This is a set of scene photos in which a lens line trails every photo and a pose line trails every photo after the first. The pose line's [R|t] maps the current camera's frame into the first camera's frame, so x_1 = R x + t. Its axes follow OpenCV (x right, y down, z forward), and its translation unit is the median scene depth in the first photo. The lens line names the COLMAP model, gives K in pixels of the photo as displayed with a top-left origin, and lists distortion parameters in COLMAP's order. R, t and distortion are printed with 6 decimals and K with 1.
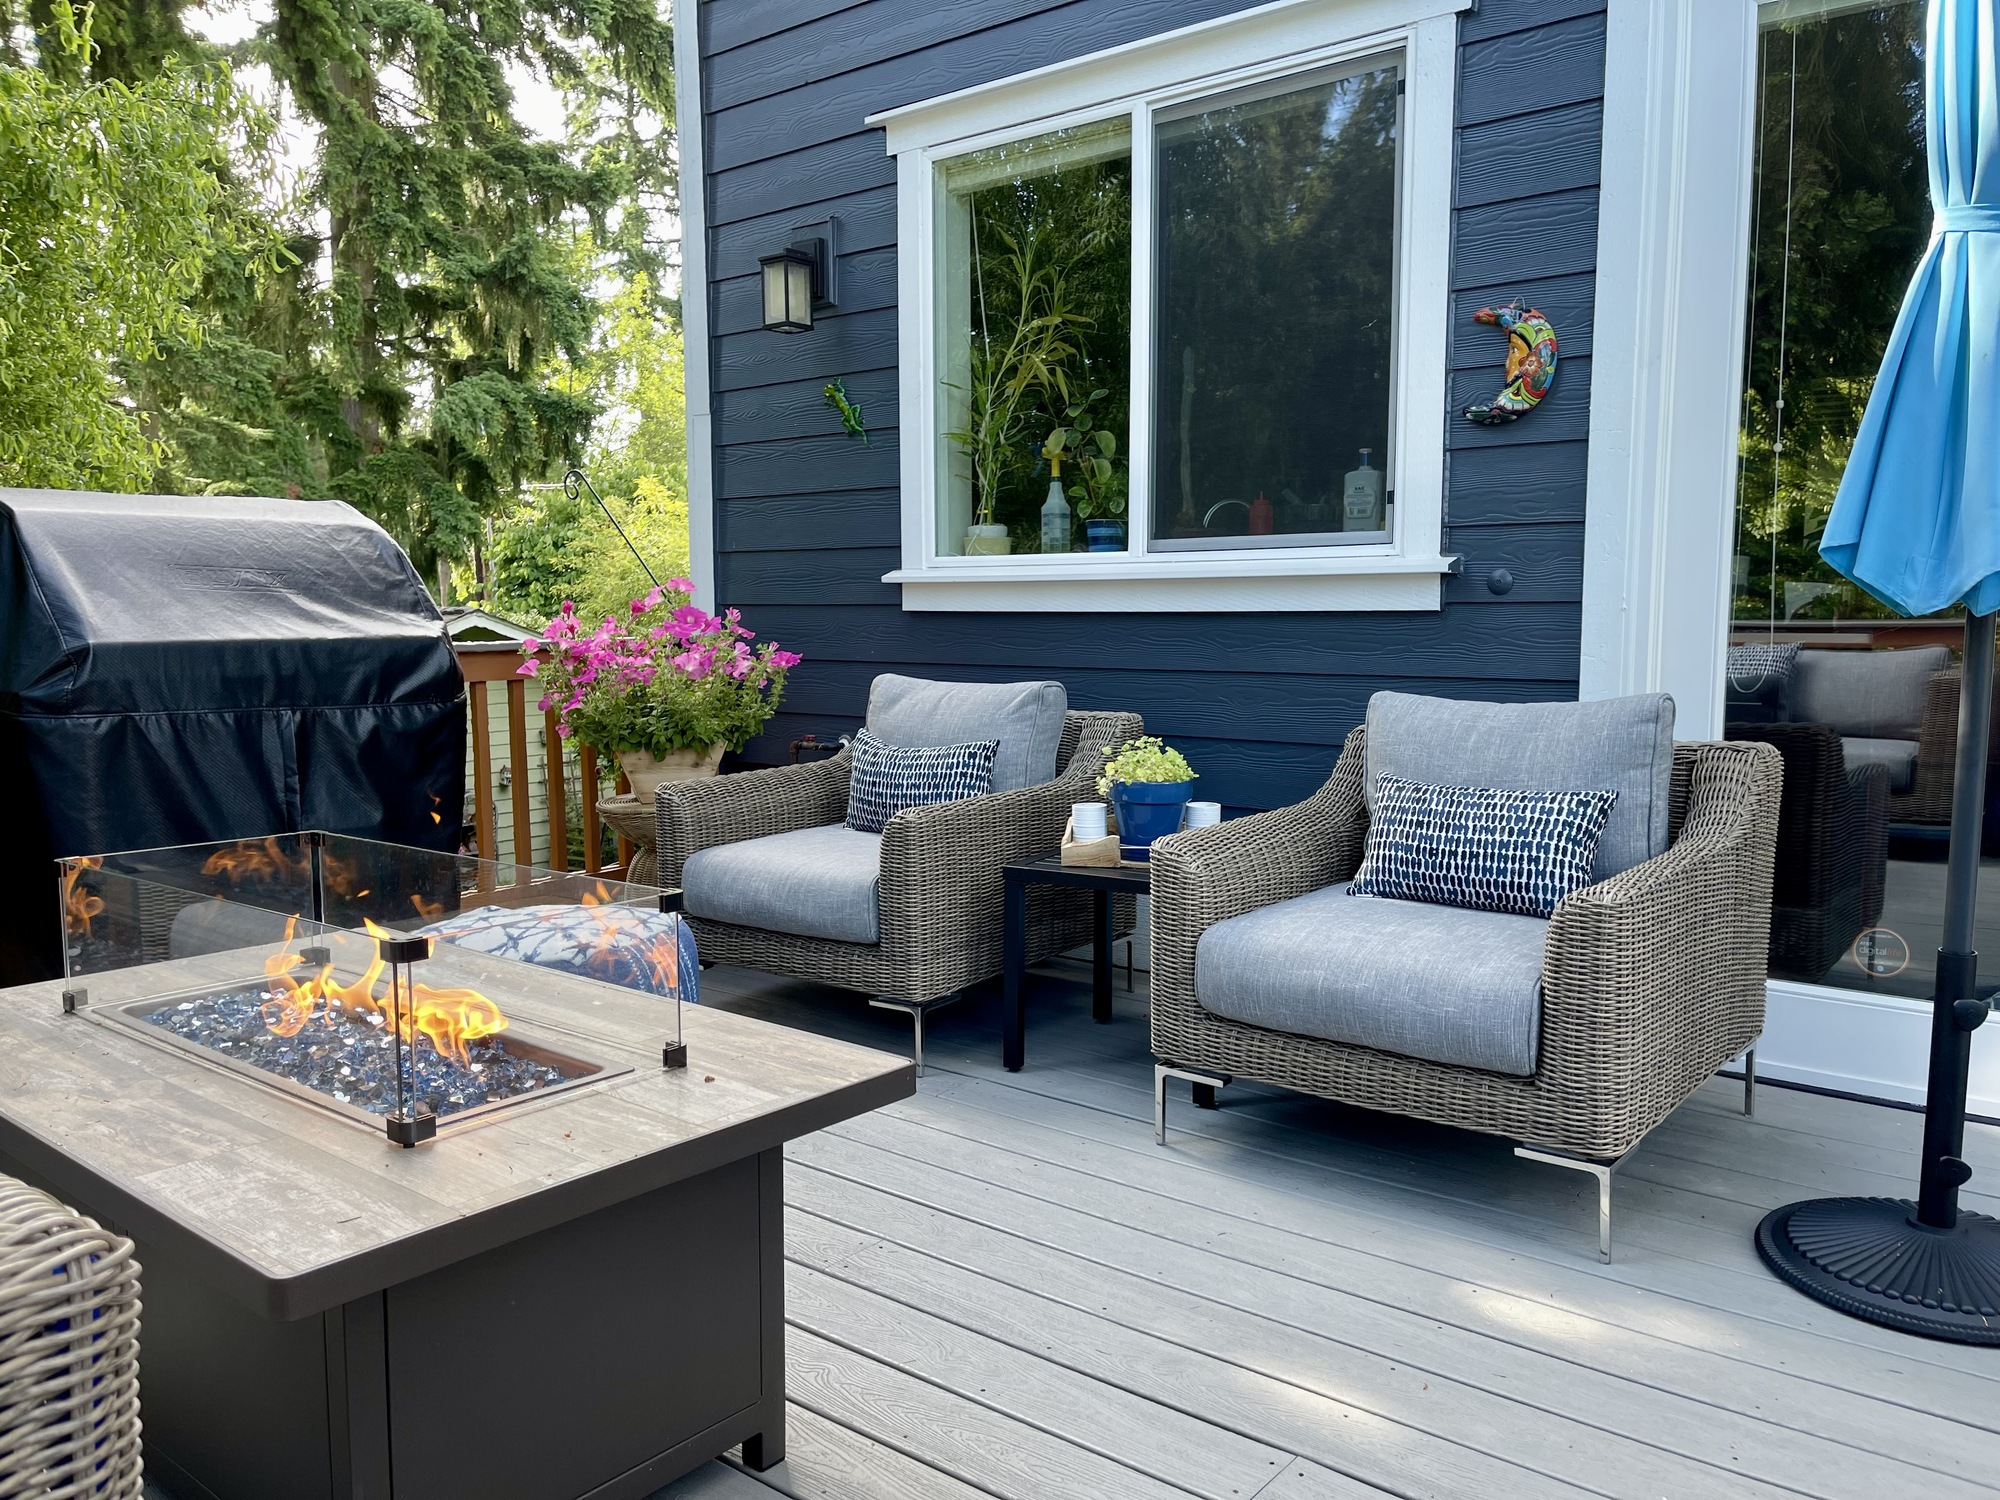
lens RADIAL K [[1517.7, 0, 1000.0], [0, 1517.7, 750.0], [0, 0, 1]] dist [0.054700, -0.001685]
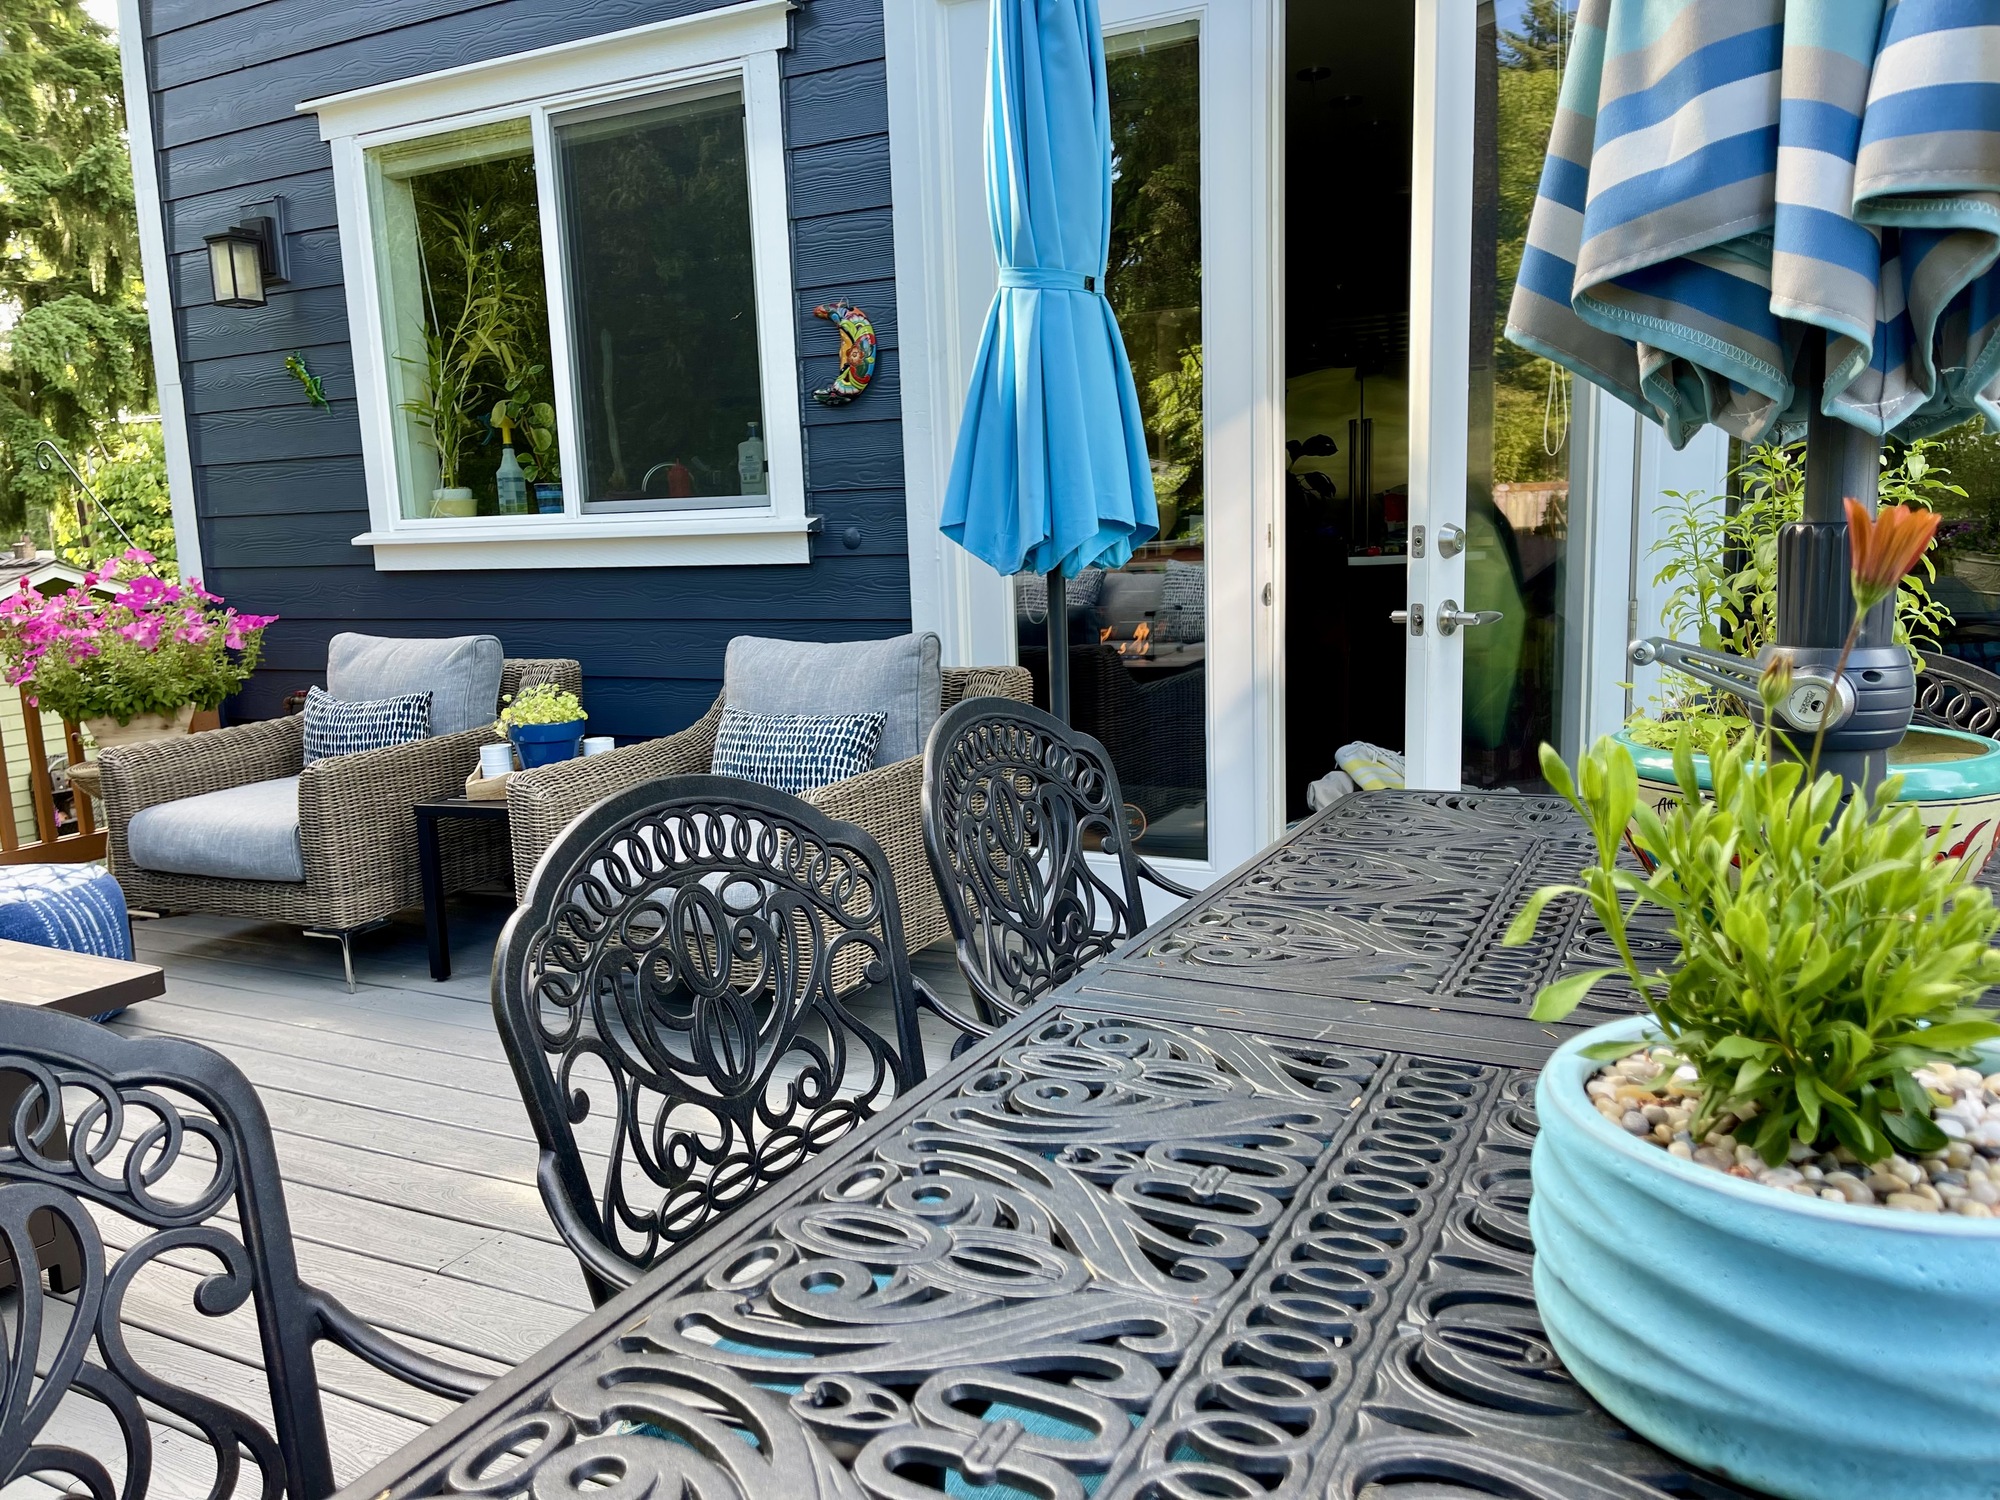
lens RADIAL K [[1523.1, 0, 1000.0], [0, 1523.1, 750.0], [0, 0, 1]] dist [0.077629, -0.103122]
pose [[0.980996, -0.062232, 0.183776, 0.170951], [0.052248, 0.996909, 0.058679, -0.006929], [-0.186859, -0.047962, 0.981215, -0.162881]]
